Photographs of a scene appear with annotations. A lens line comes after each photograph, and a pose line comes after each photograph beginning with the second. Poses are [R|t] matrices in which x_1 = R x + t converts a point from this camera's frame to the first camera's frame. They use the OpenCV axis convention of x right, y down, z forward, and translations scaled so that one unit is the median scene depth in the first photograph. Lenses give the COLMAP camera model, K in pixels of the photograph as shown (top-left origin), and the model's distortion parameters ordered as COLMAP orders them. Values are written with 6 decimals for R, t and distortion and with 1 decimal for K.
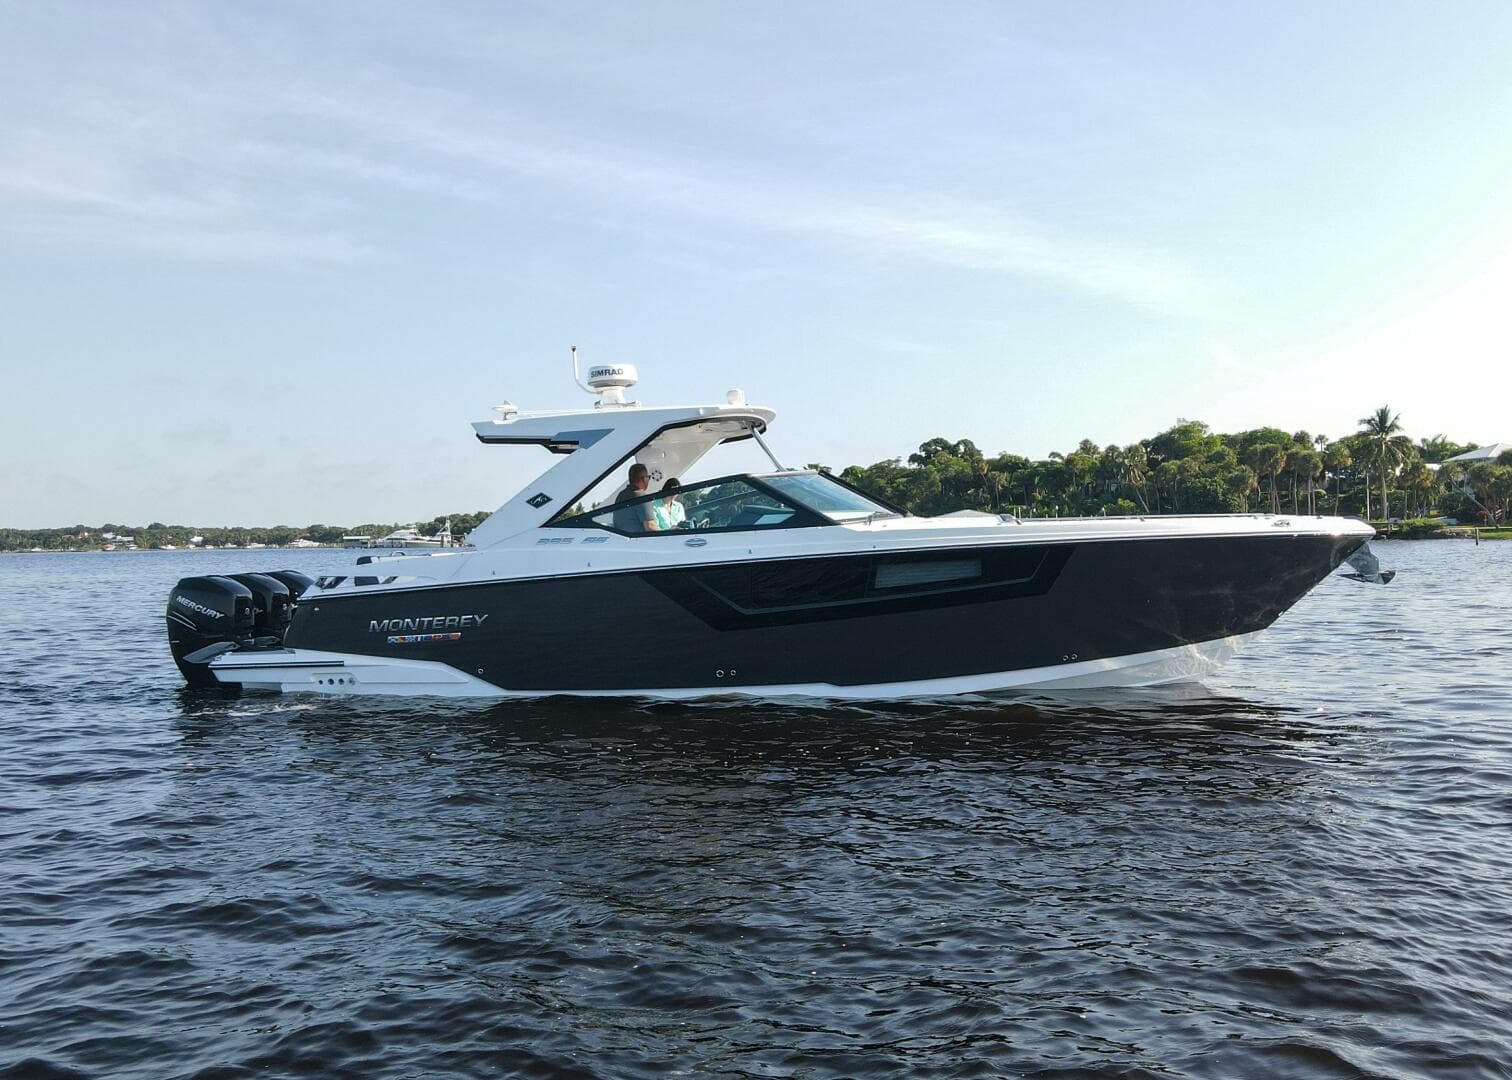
lens RADIAL K [[1356.1, 0, 771.7], [0, 1356.1, 534.4], [0, 0, 1]] dist [-0.015524, 0.005559]
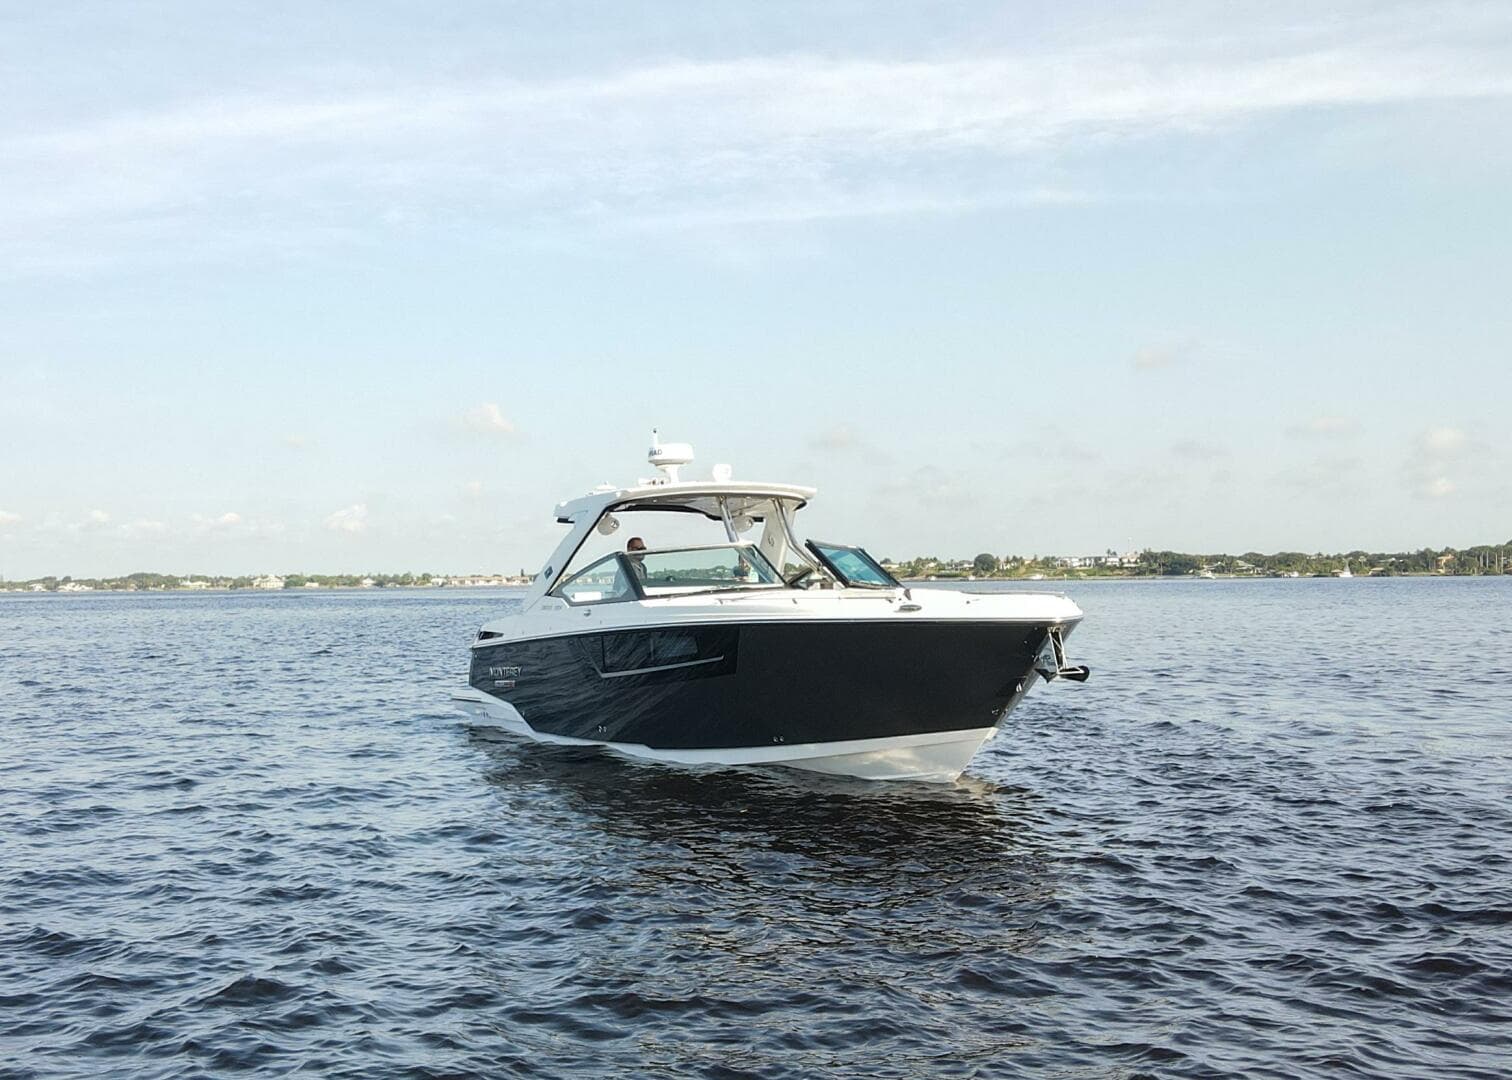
lens RADIAL K [[1874.6, 0, 756.0], [0, 1874.6, 540.0], [0, 0, 1]] dist [-0.010182, 0.012115]
pose [[0.596385, -0.005474, -0.802680, 1.138979], [0.002383, 0.999984, -0.005049, -0.040765], [0.802695, 0.001099, 0.596389, 0.158231]]
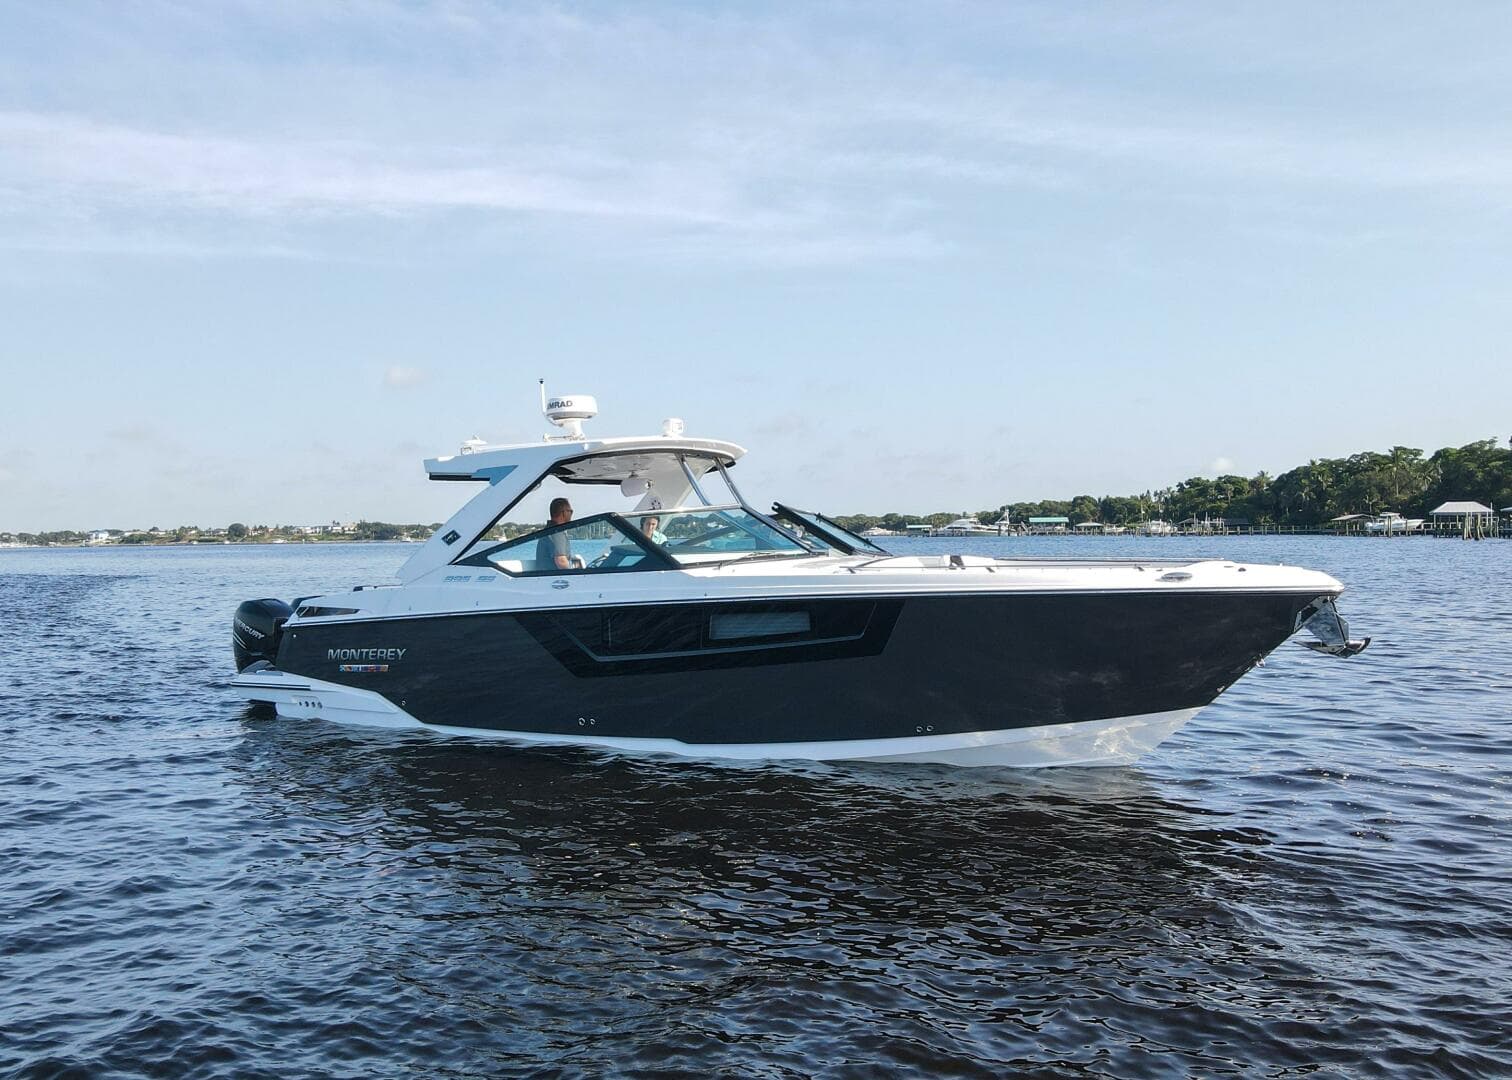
lens RADIAL K [[1356.1, 0, 771.7], [0, 1356.1, 534.4], [0, 0, 1]] dist [-0.015524, 0.005559]
pose [[0.908974, 0.005461, -0.416817, 0.427903], [-0.001304, 0.999947, 0.010258, -0.035071], [0.416851, -0.008781, 0.908932, 0.165106]]
